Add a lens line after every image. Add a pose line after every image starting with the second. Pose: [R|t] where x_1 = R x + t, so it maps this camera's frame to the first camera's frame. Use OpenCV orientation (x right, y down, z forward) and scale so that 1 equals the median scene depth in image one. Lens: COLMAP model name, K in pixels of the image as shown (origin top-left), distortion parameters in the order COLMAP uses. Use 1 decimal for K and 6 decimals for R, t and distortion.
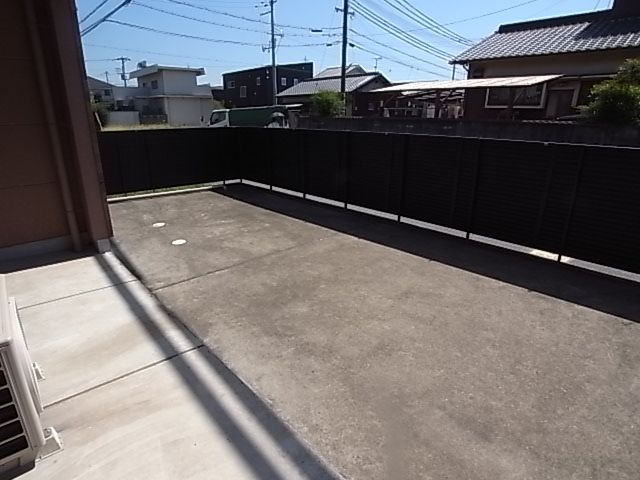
lens RADIAL K [[354.5, 0, 320.0], [0, 354.5, 240.0], [0, 0, 1]] dist [-0.076213, 0.024446]
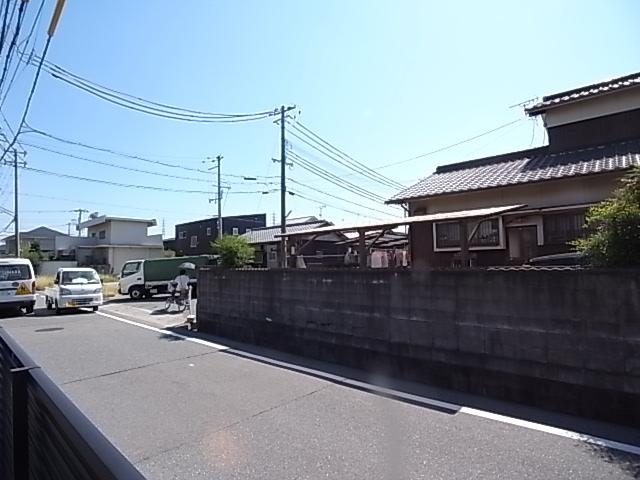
lens RADIAL K [[354.5, 0, 320.0], [0, 354.5, 240.0], [0, 0, 1]] dist [-0.076213, 0.024446]
pose [[0.996000, -0.015092, 0.088064, 0.085728], [0.048632, 0.918405, -0.392641, -0.059277], [-0.074953, 0.395353, 0.915466, 0.157072]]
